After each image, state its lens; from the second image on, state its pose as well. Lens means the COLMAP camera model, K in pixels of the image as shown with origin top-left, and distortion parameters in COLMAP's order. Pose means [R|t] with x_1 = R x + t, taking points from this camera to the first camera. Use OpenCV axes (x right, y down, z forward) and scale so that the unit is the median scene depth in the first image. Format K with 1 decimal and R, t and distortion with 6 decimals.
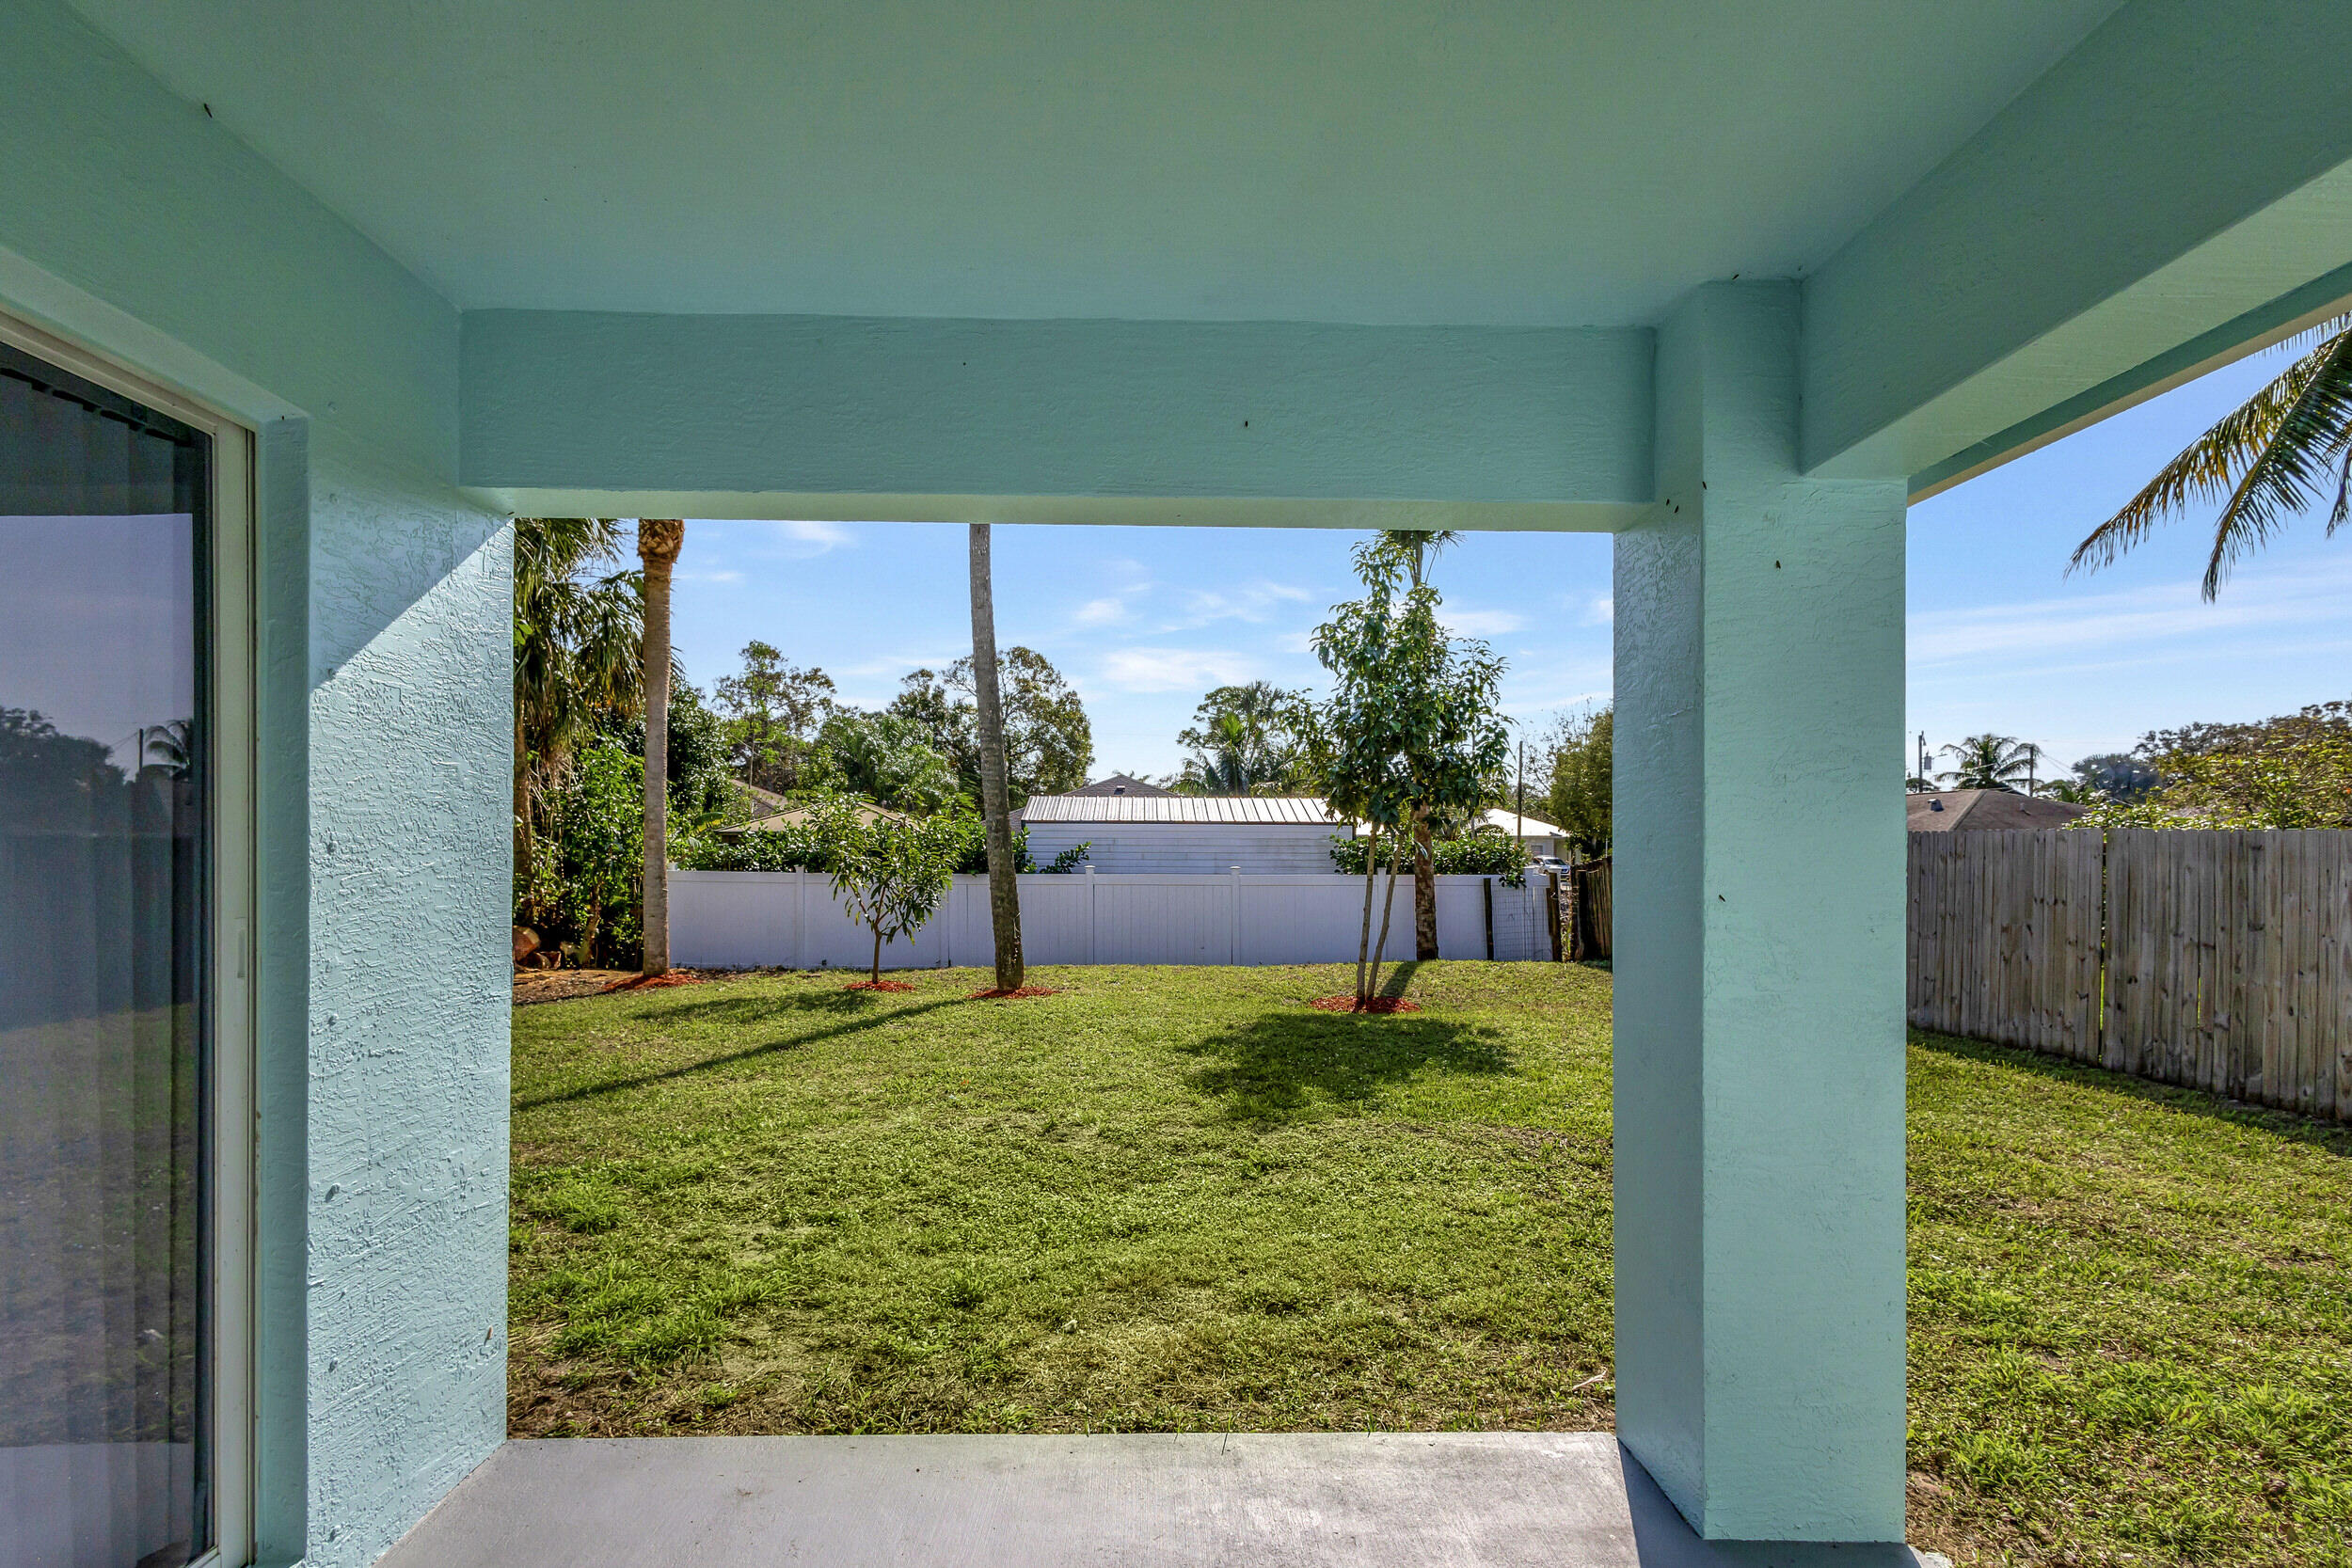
lens RADIAL K [[1089.6, 0, 1151.2], [0, 1089.6, 841.4], [0, 0, 1]] dist [0.004762, -0.001406]
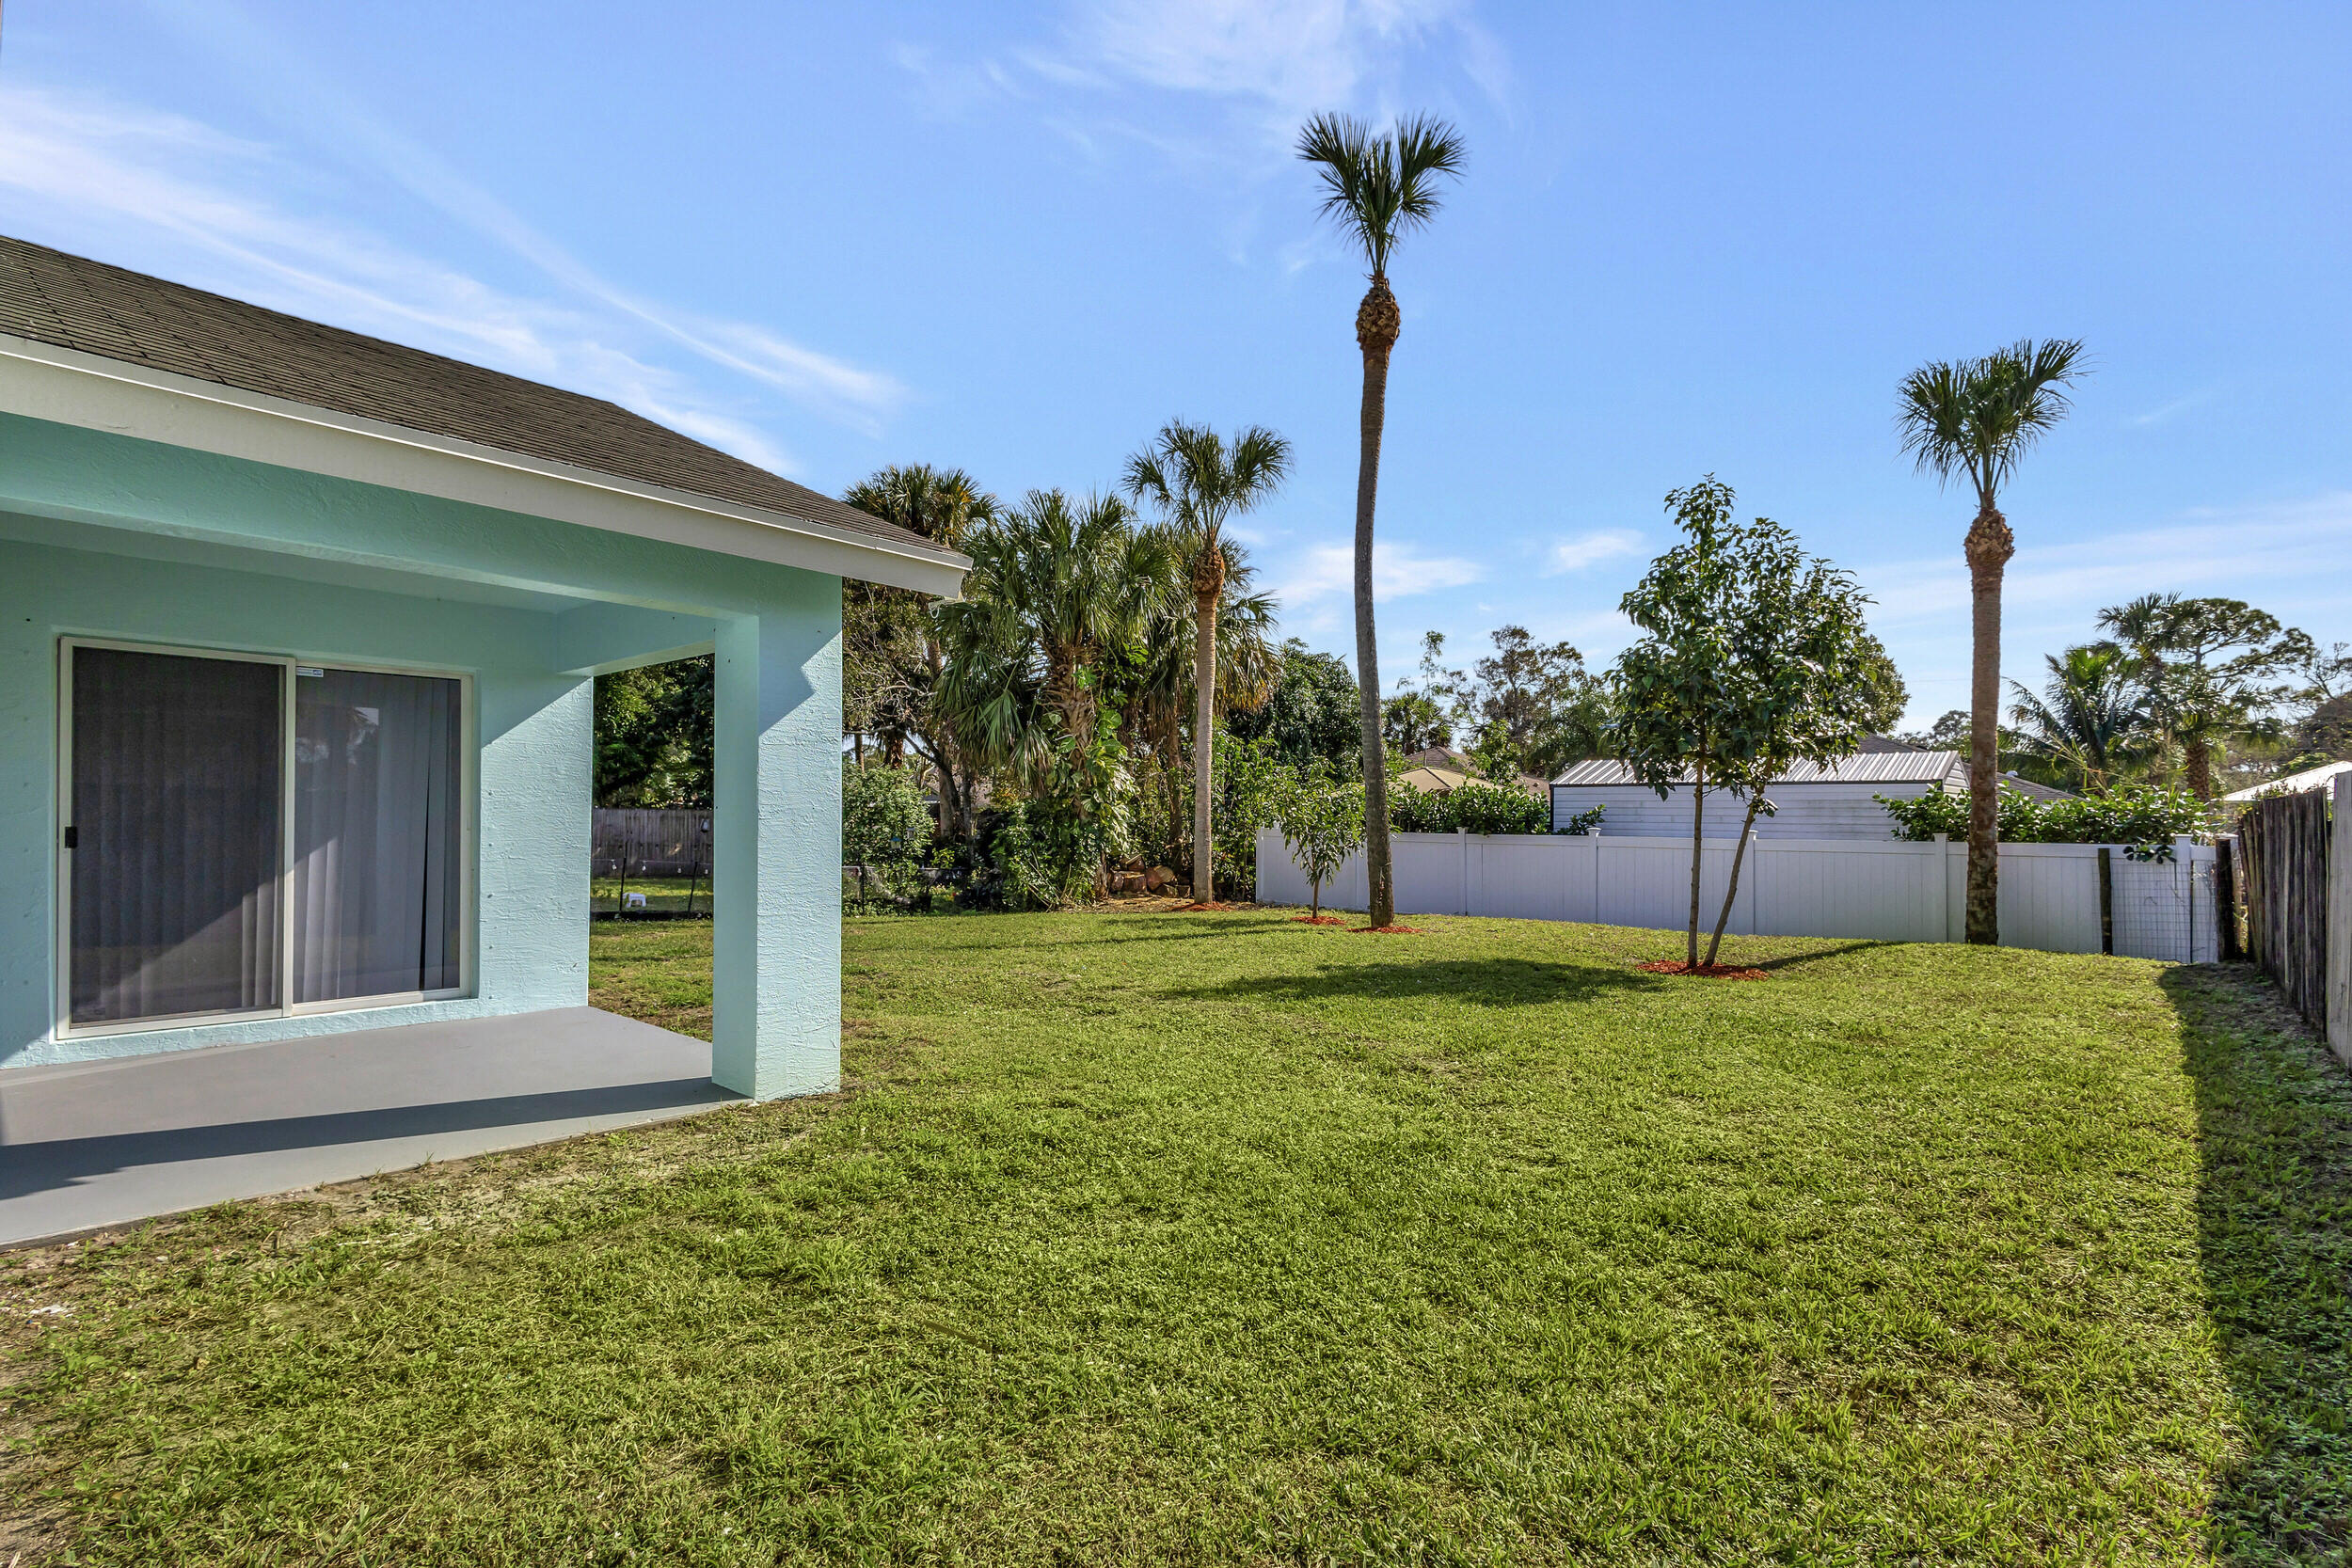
lens RADIAL K [[1089.6, 0, 1194.5], [0, 1089.6, 816.8], [0, 0, 1]] dist [0.004762, -0.001406]
pose [[0.731468, 0.002687, -0.681870, 1.273268], [0.000668, 0.999989, 0.004657, 0.024885], [0.681875, -0.003862, 0.731459, 0.006016]]
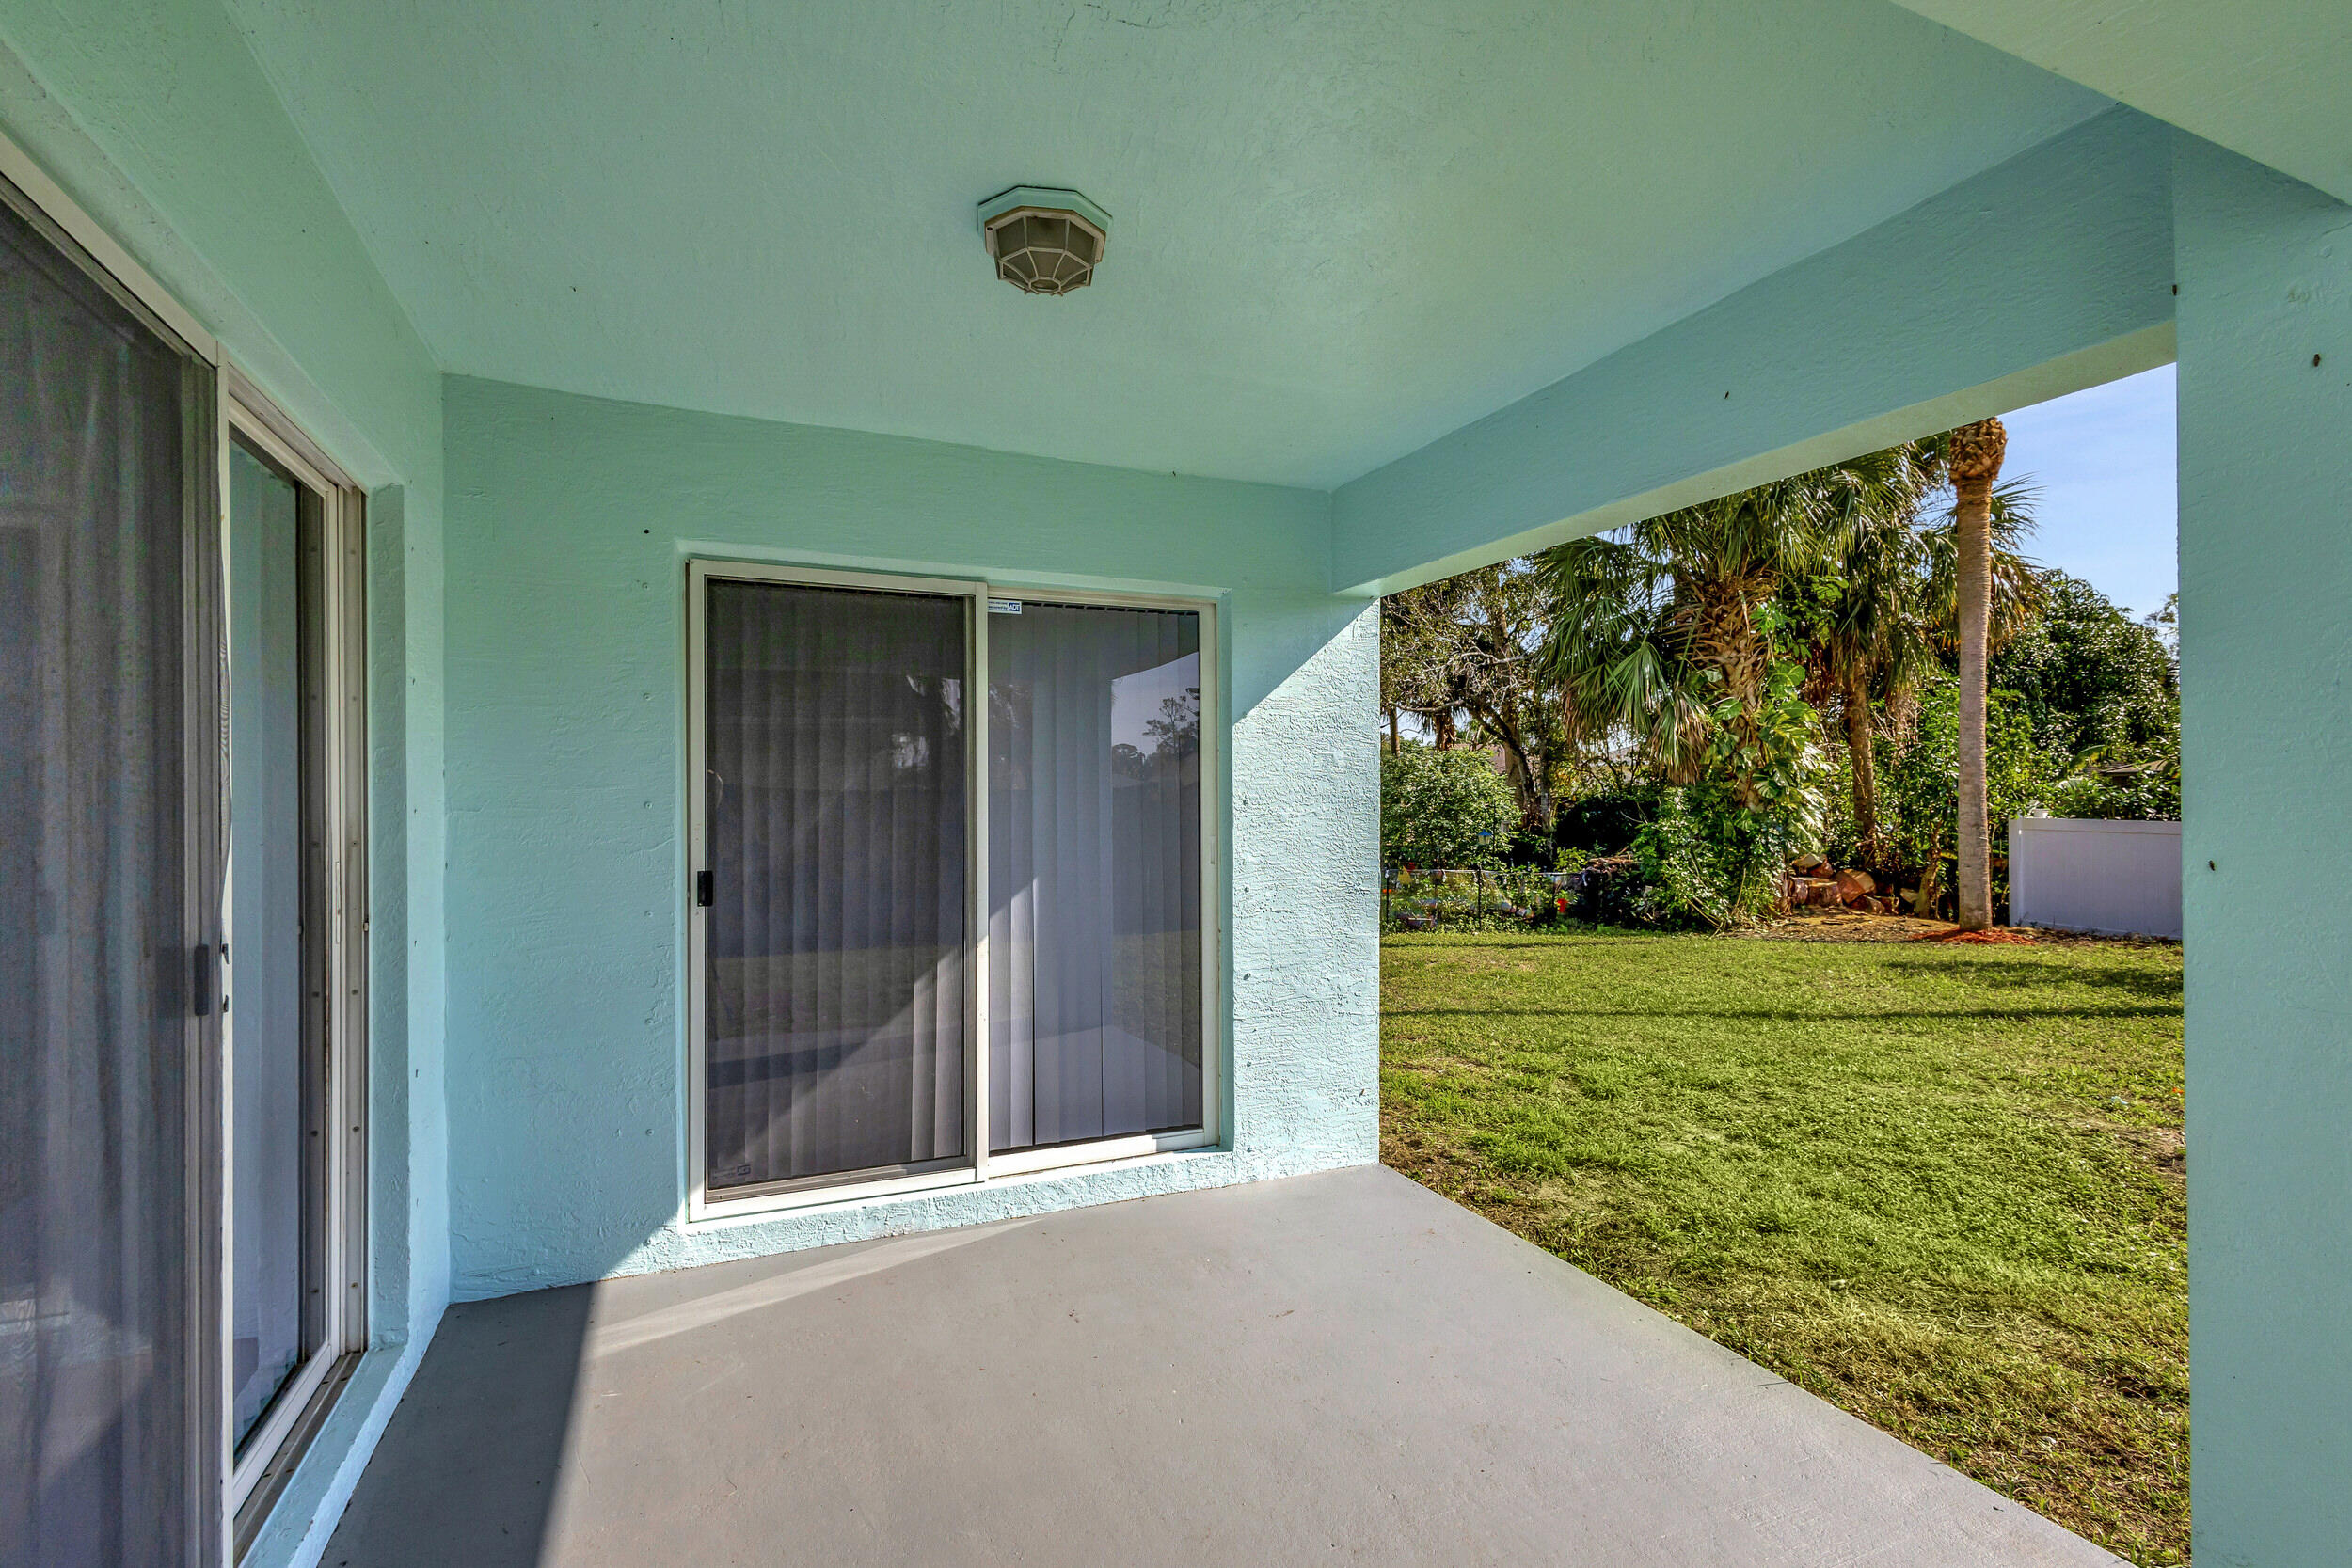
lens RADIAL K [[1089.6, 0, 1180.7], [0, 1089.6, 788.6], [0, 0, 1]] dist [0.004762, -0.001406]
pose [[0.380045, -0.012353, -0.924885, 0.418034], [0.014415, 0.999868, -0.007431, -0.002476], [0.924856, -0.010508, 0.380173, 0.056310]]
